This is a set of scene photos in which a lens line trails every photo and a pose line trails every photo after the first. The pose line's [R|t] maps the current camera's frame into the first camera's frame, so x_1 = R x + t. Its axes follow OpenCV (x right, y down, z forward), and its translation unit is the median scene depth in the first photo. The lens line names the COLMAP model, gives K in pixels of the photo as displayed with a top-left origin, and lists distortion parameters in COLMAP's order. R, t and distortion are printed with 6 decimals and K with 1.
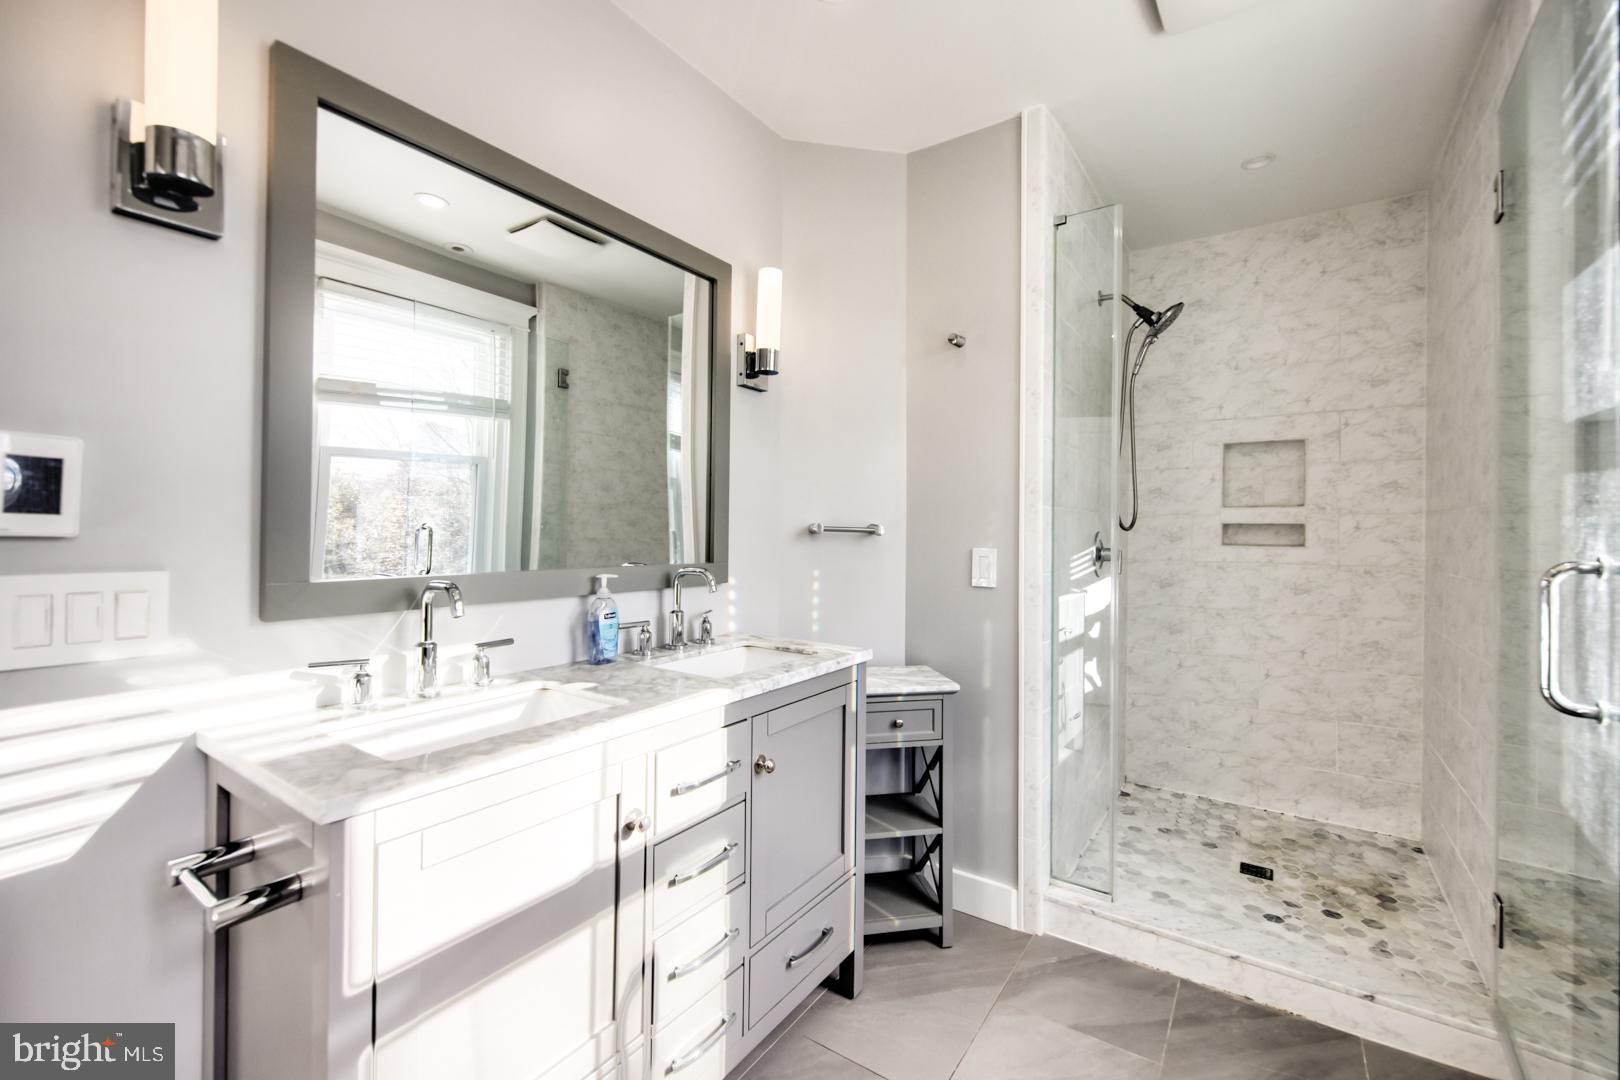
lens RADIAL K [[666.1, 0, 811.9], [0, 666.1, 529.2], [0, 0, 1]] dist [0.010002, -0.006040]
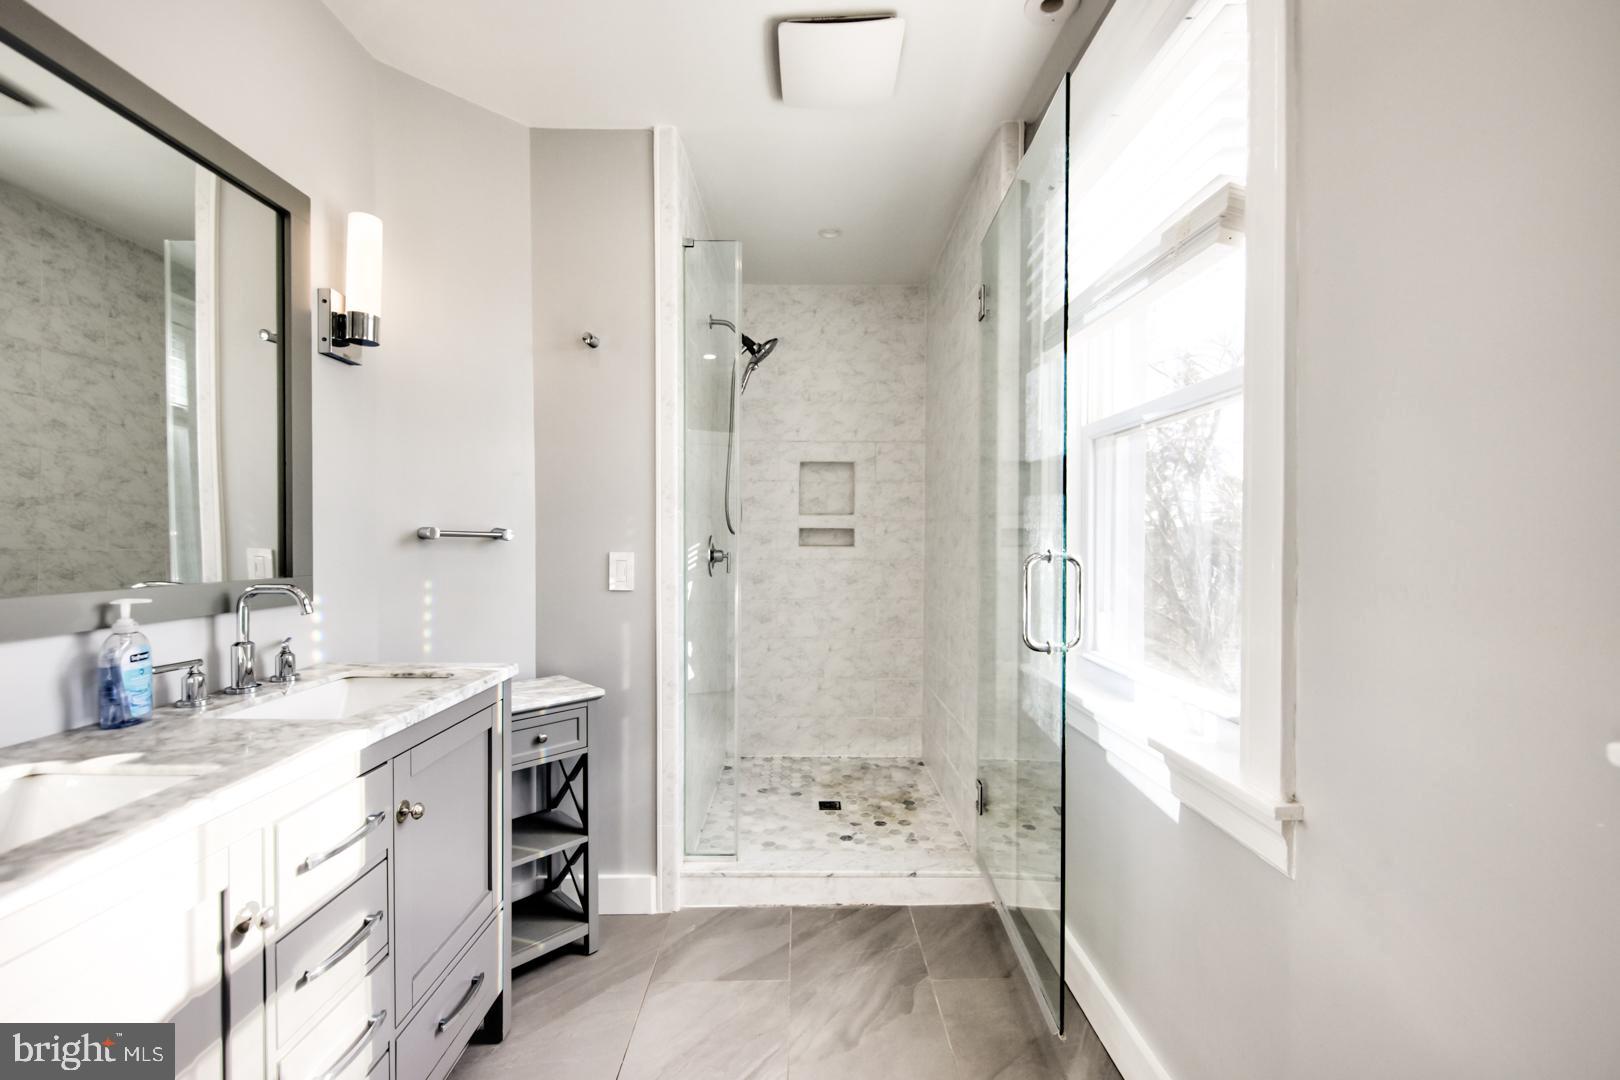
lens RADIAL K [[666.1, 0, 802.4], [0, 666.1, 549.4], [0, 0, 1]] dist [0.010002, -0.006040]
pose [[0.821699, -0.016522, 0.569683, -0.090727], [0.002801, 0.999685, 0.024953, -0.000016], [-0.569916, -0.018908, 0.821486, 0.013300]]
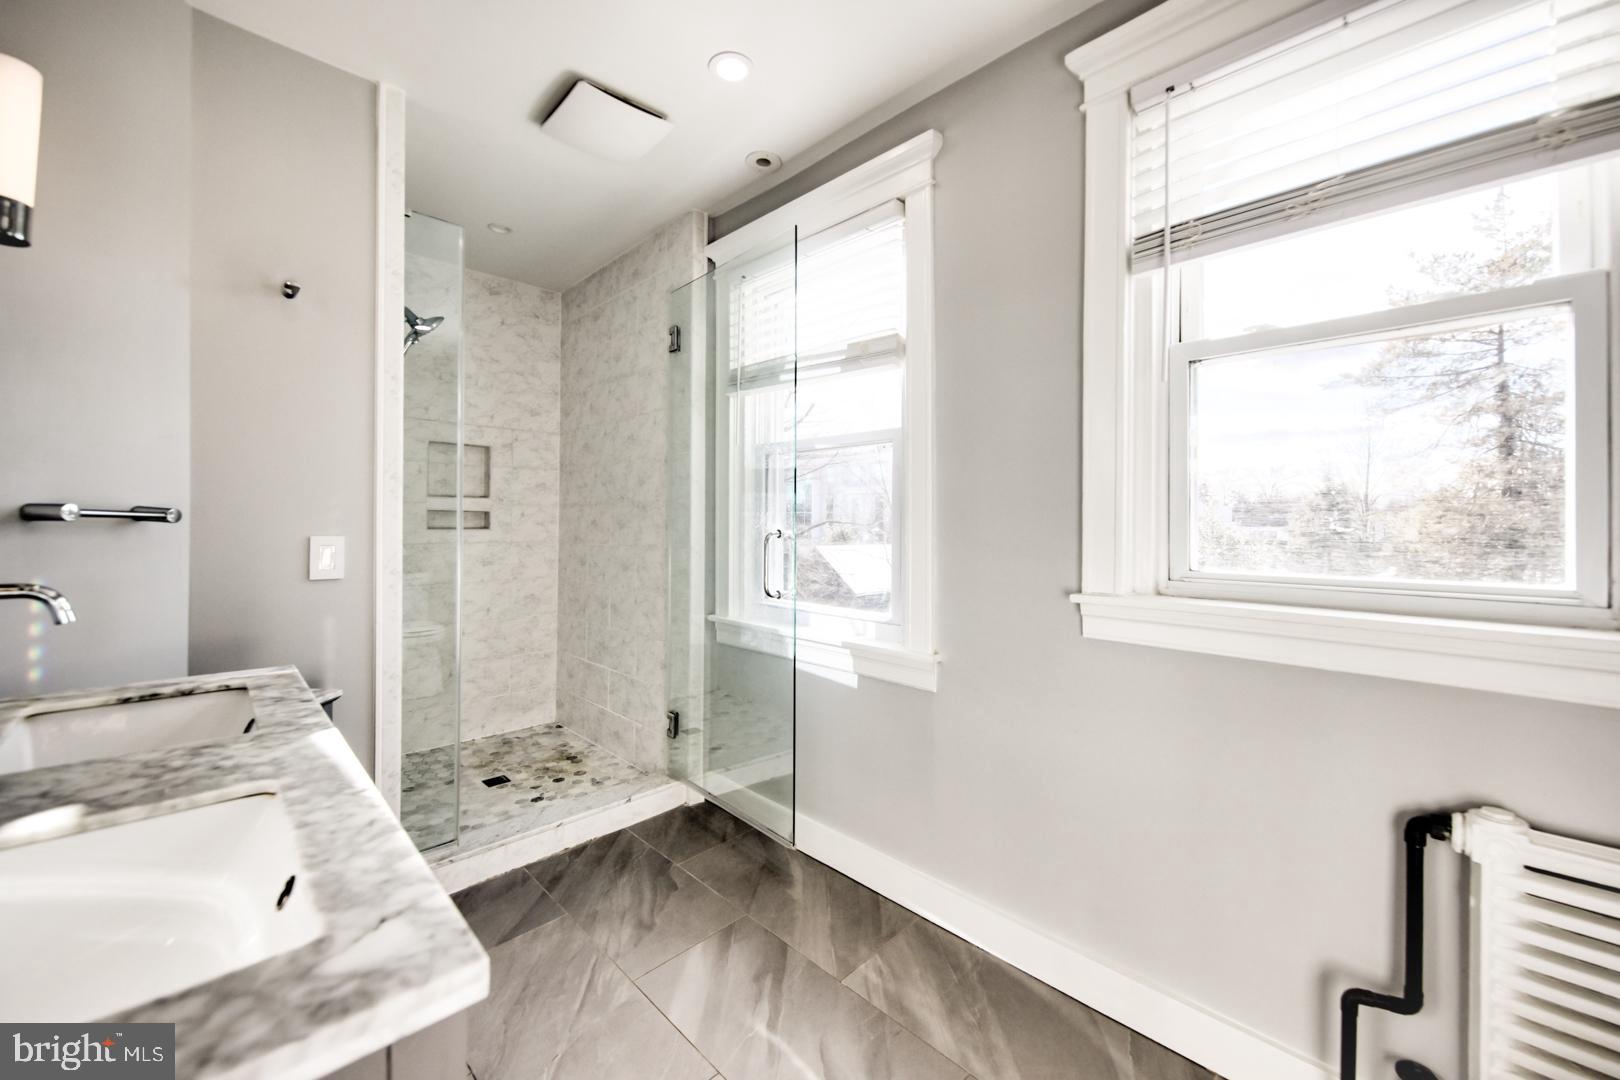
lens RADIAL K [[617.3, 0, 810.0], [0, 617.3, 522.9], [0, 0, 1]] dist [-0.001017, -0.001030]
pose [[0.188454, -0.007381, 0.982054, -0.427228], [-0.006903, 0.999937, 0.008840, -0.000602], [-0.982058, -0.008445, 0.188391, 0.208823]]
